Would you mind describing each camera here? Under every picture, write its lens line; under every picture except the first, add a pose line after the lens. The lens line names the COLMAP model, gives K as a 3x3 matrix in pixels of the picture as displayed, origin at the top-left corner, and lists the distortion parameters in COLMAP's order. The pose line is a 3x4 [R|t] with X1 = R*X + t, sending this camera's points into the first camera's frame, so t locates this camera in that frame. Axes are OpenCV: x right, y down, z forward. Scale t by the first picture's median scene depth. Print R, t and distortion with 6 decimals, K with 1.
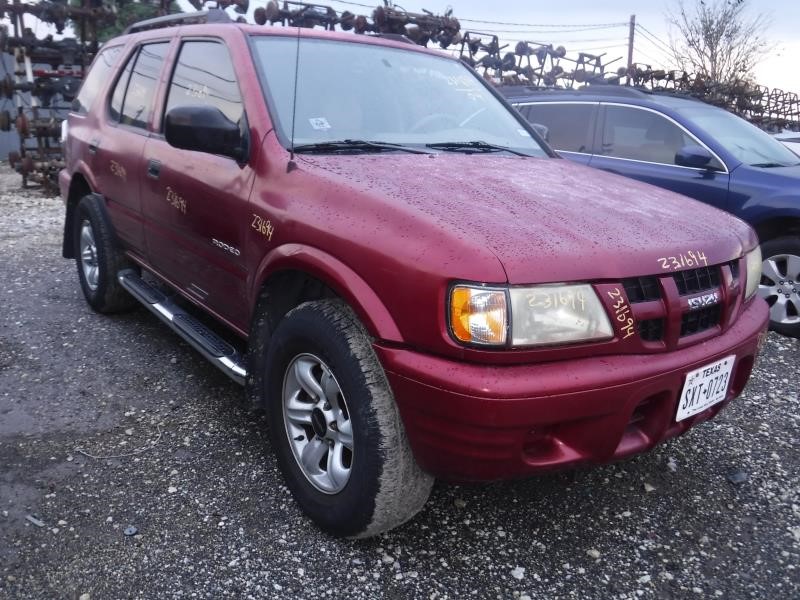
lens RADIAL K [[650.0, 0, 401.4], [0, 650.0, 297.3], [0, 0, 1]] dist [-0.085318, 0.033514]
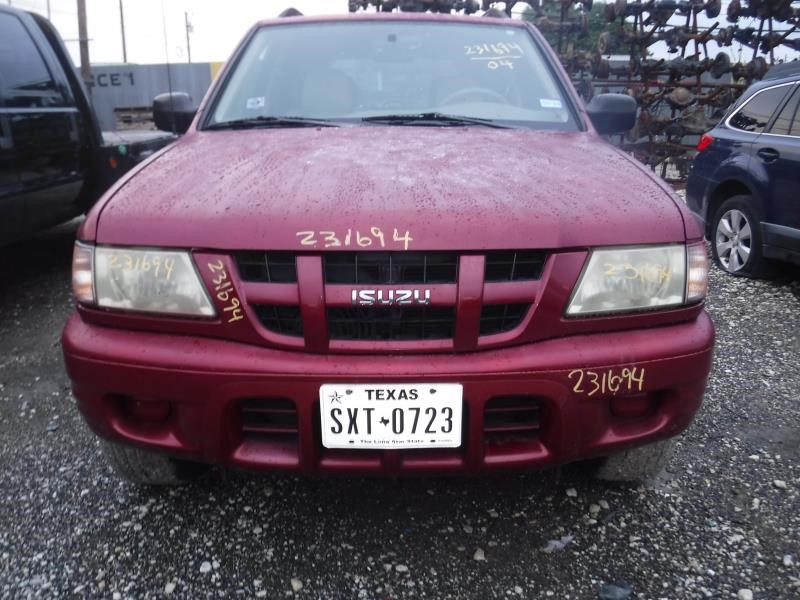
lens RADIAL K [[650.0, 0, 405.1], [0, 650.0, 303.5], [0, 0, 1]] dist [-0.085318, 0.033514]
pose [[0.792197, 0.116936, -0.598957, 0.949649], [-0.119894, 0.992165, 0.035129, -0.015330], [0.598372, 0.043983, 0.800010, 0.425357]]
